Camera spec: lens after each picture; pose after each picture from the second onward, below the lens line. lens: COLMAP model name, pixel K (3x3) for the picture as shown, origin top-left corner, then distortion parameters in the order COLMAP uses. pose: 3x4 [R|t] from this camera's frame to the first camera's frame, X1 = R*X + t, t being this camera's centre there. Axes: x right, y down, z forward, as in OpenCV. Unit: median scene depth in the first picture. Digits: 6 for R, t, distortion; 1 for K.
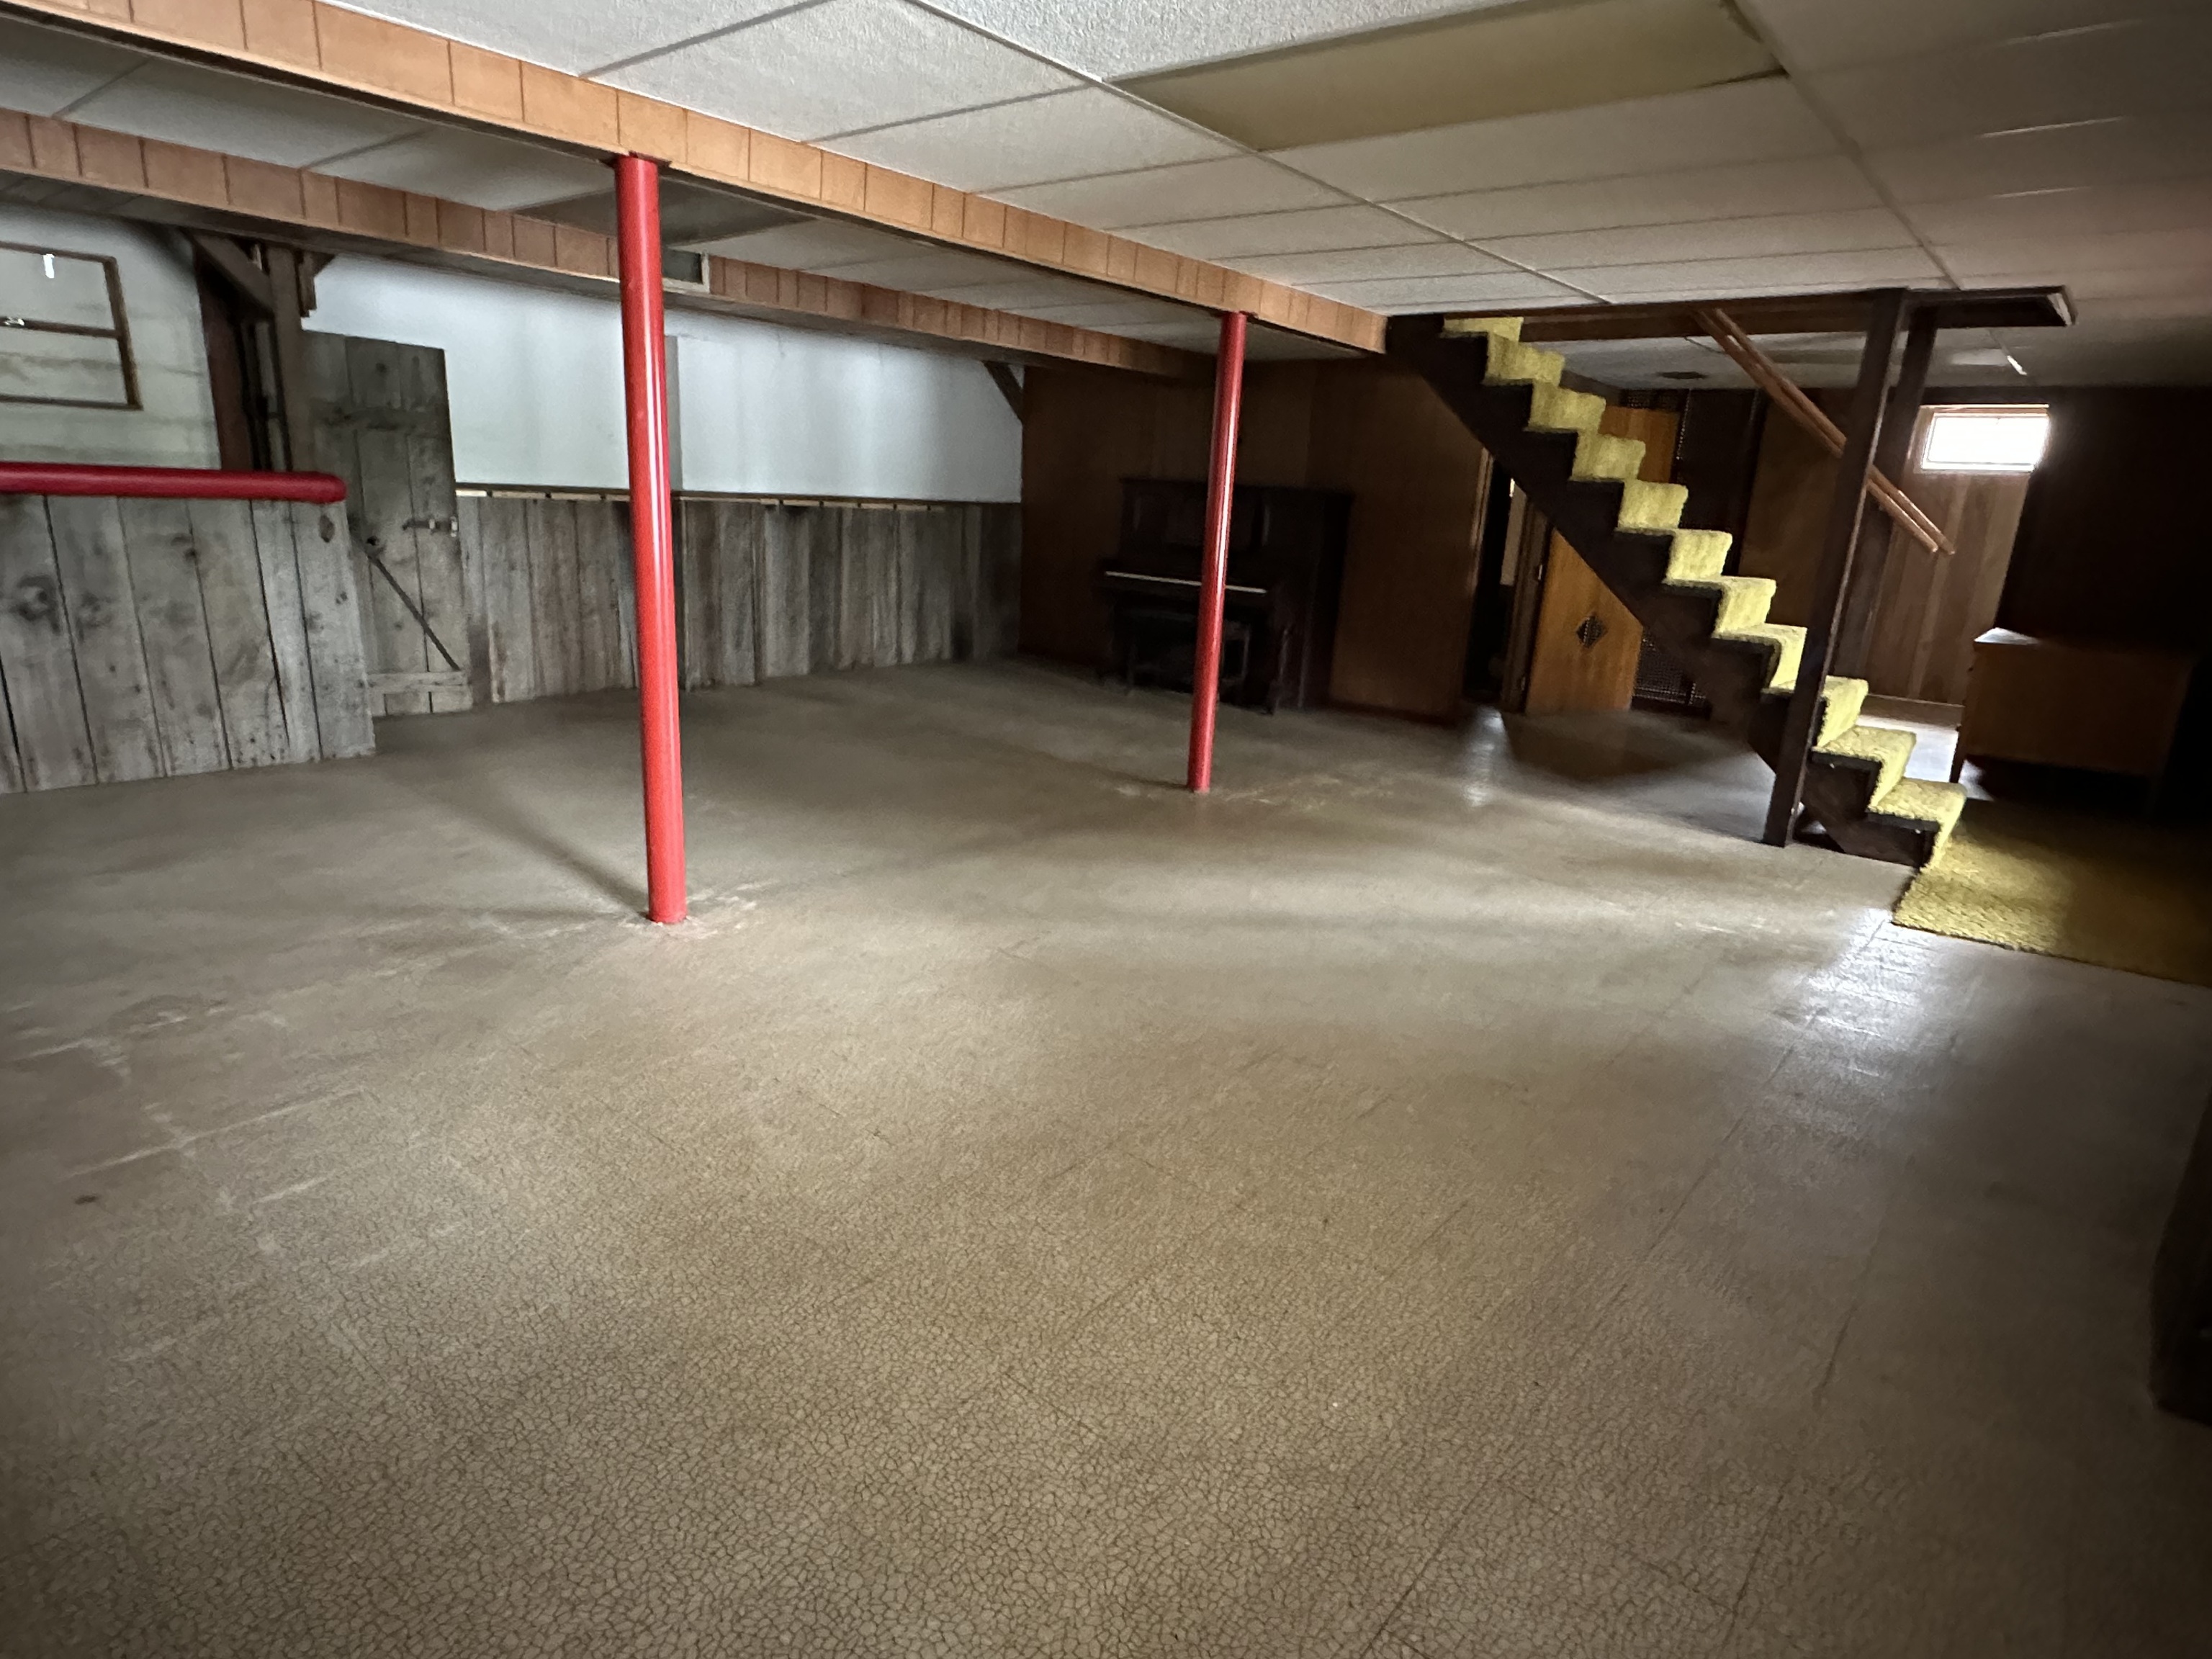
lens RADIAL K [[1229.4, 0, 1106.0], [0, 1229.4, 829.5], [0, 0, 1]] dist [0.002810, 0.000837]
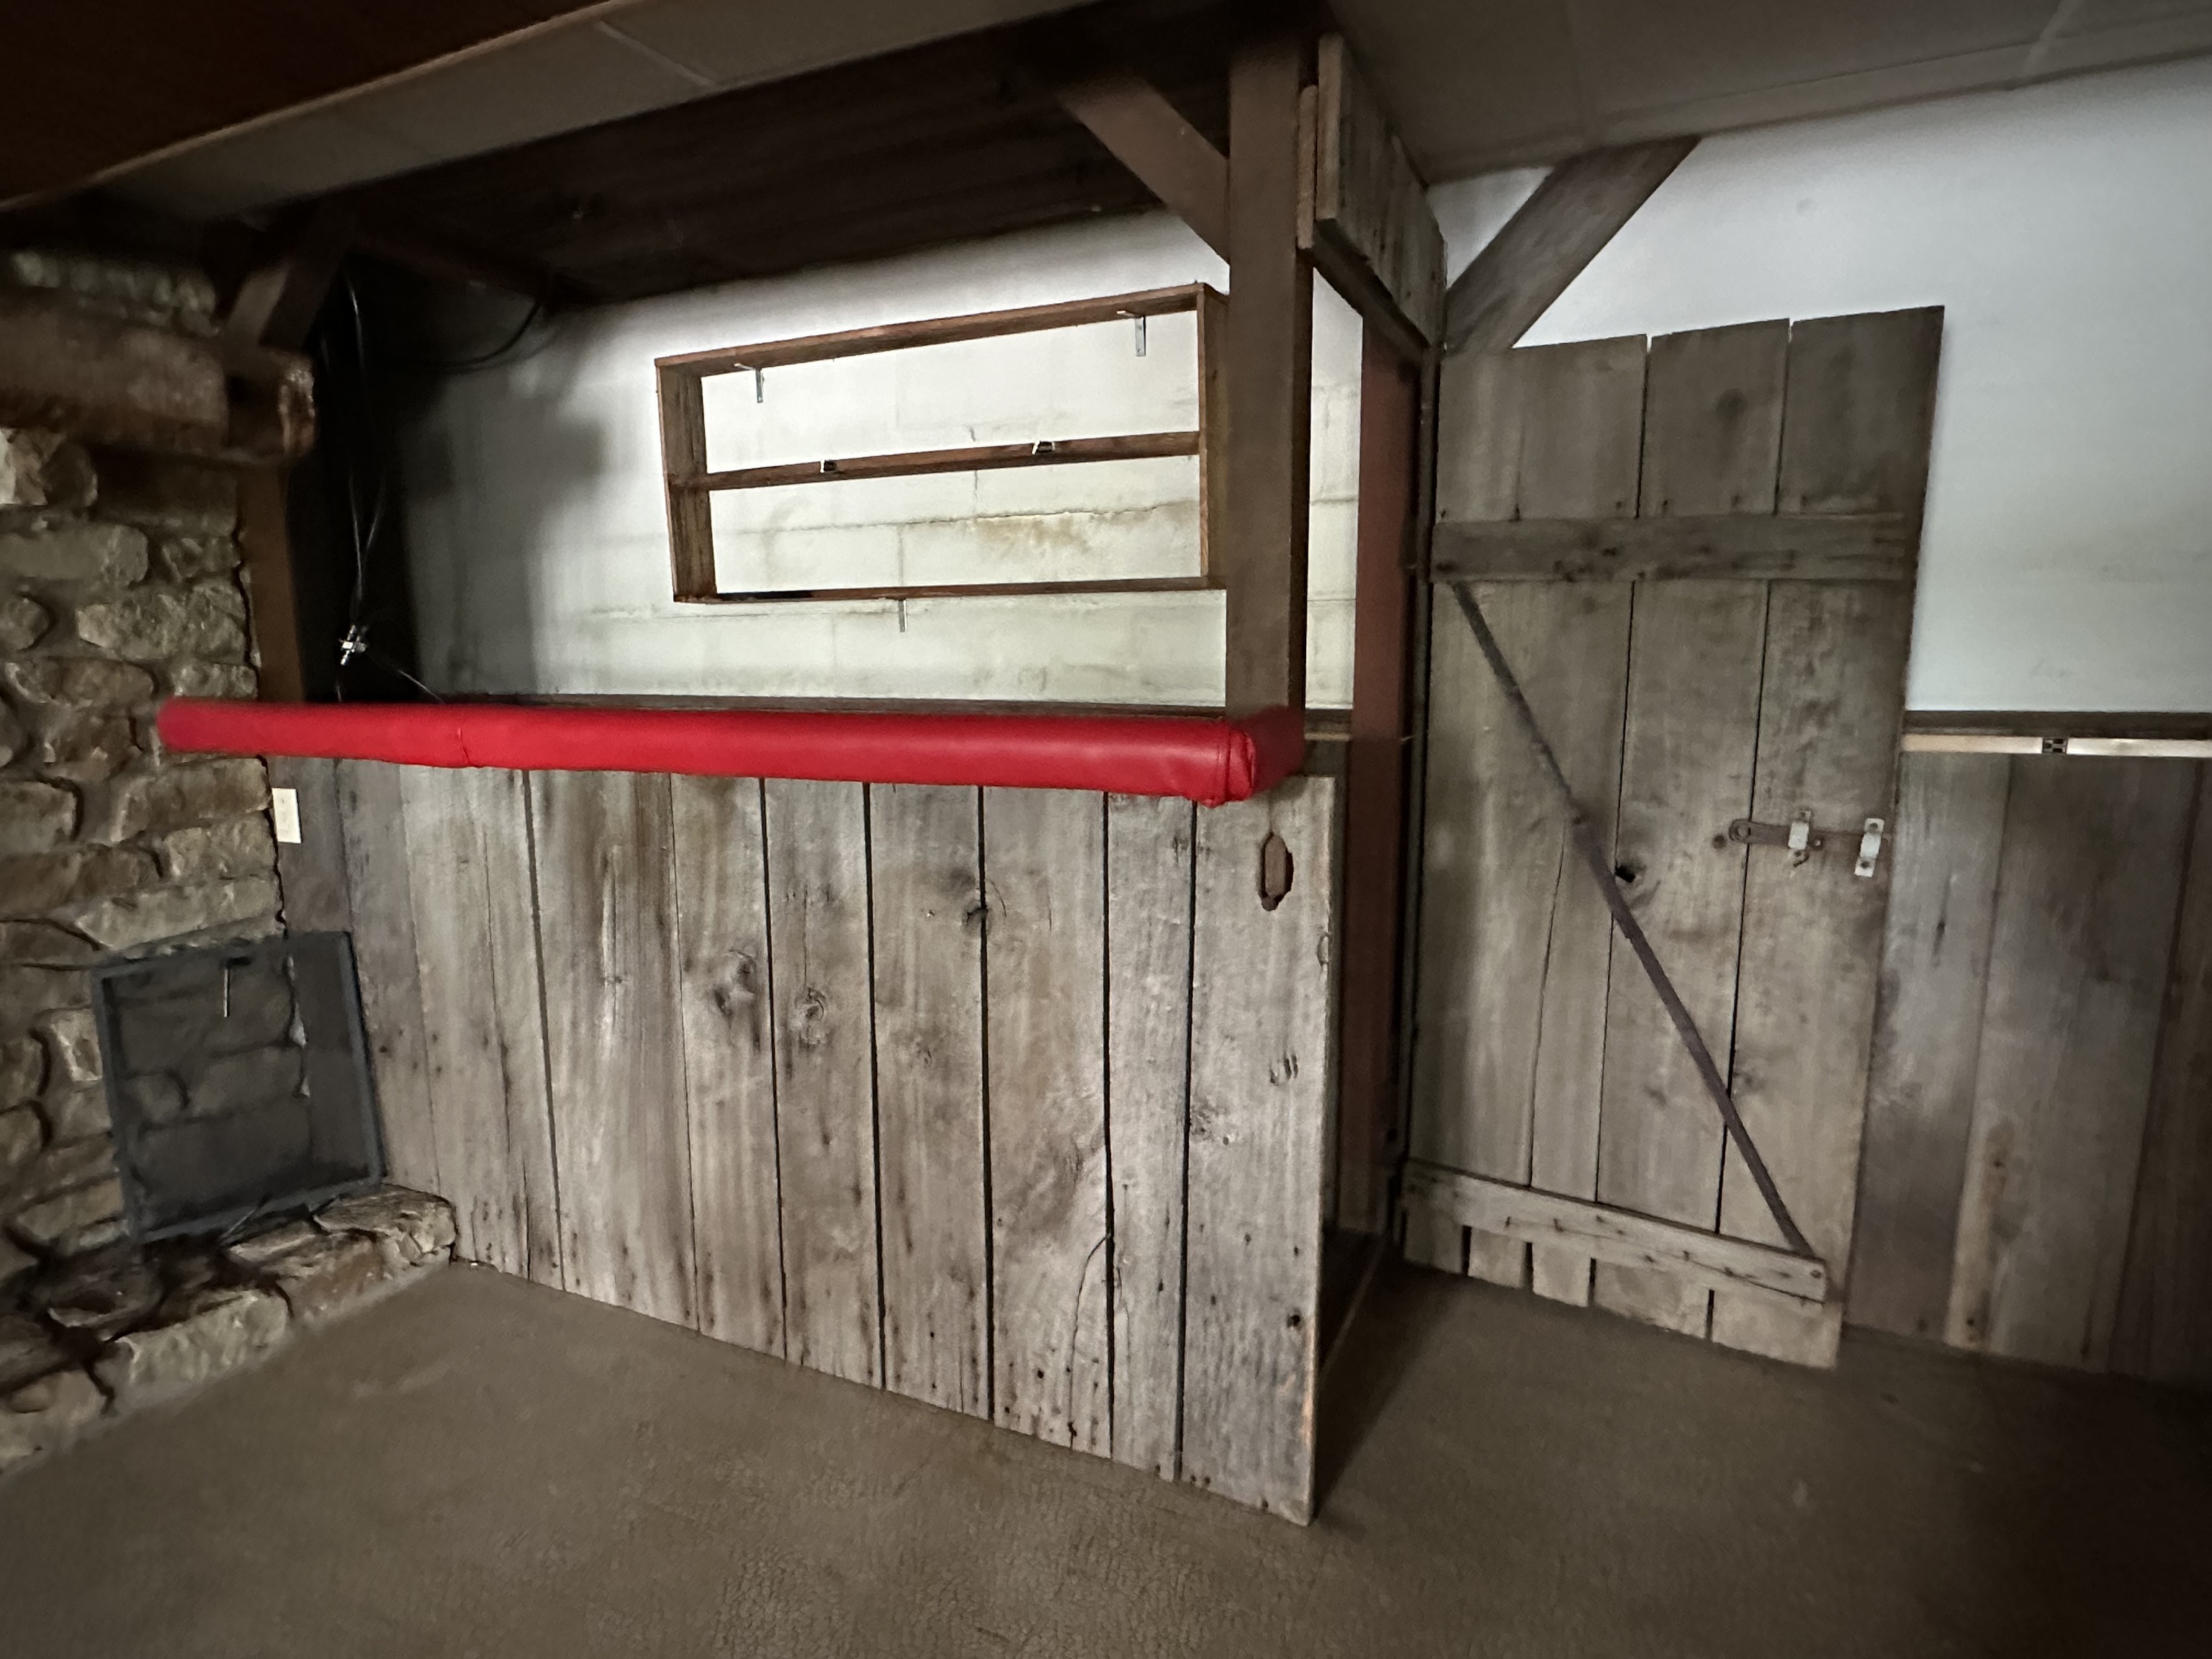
lens RADIAL K [[1229.4, 0, 1106.0], [0, 1229.4, 829.5], [0, 0, 1]] dist [0.002810, 0.000837]
pose [[0.251661, 0.089108, -0.963705, -0.312354], [-0.236098, 0.971321, 0.028158, -0.247646], [0.938576, 0.220442, 0.265482, 0.843966]]
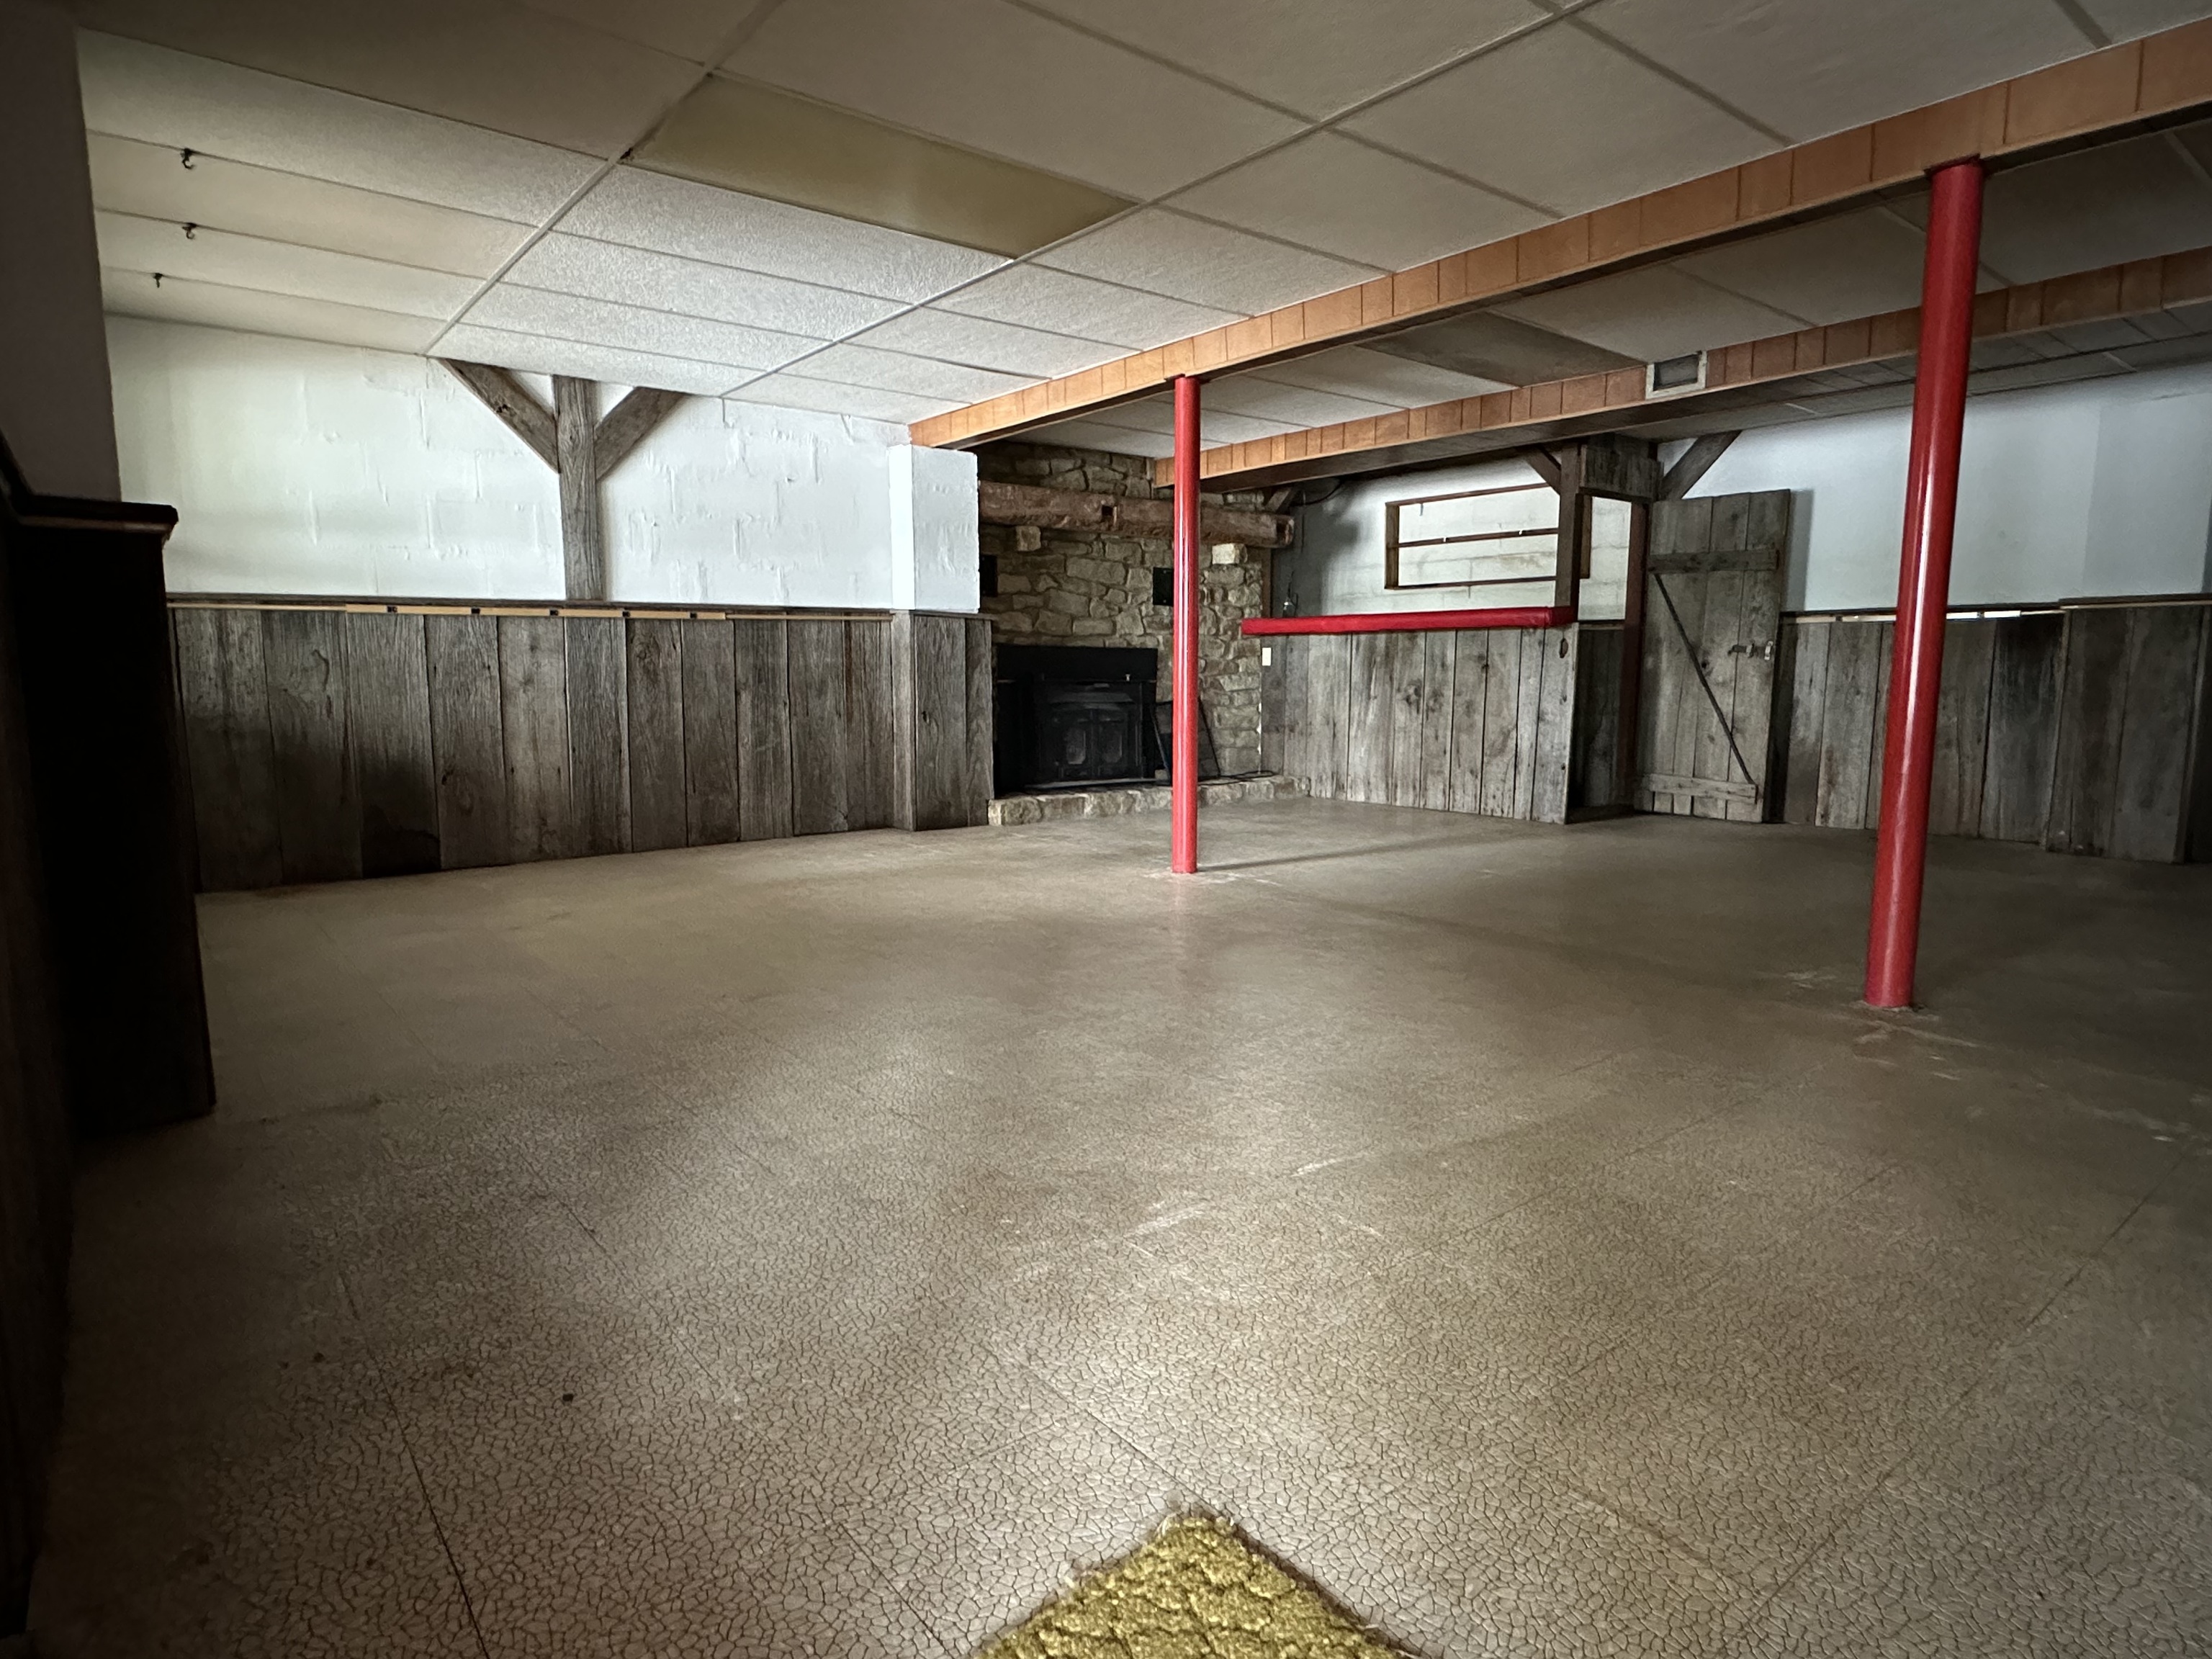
lens RADIAL K [[1229.4, 0, 1106.0], [0, 1229.4, 829.5], [0, 0, 1]] dist [0.002810, 0.000837]
pose [[-0.190109, 0.078187, -0.978645, 0.743466], [-0.268300, 0.954740, 0.128397, -0.094224], [0.944391, 0.286980, -0.160527, 0.785986]]
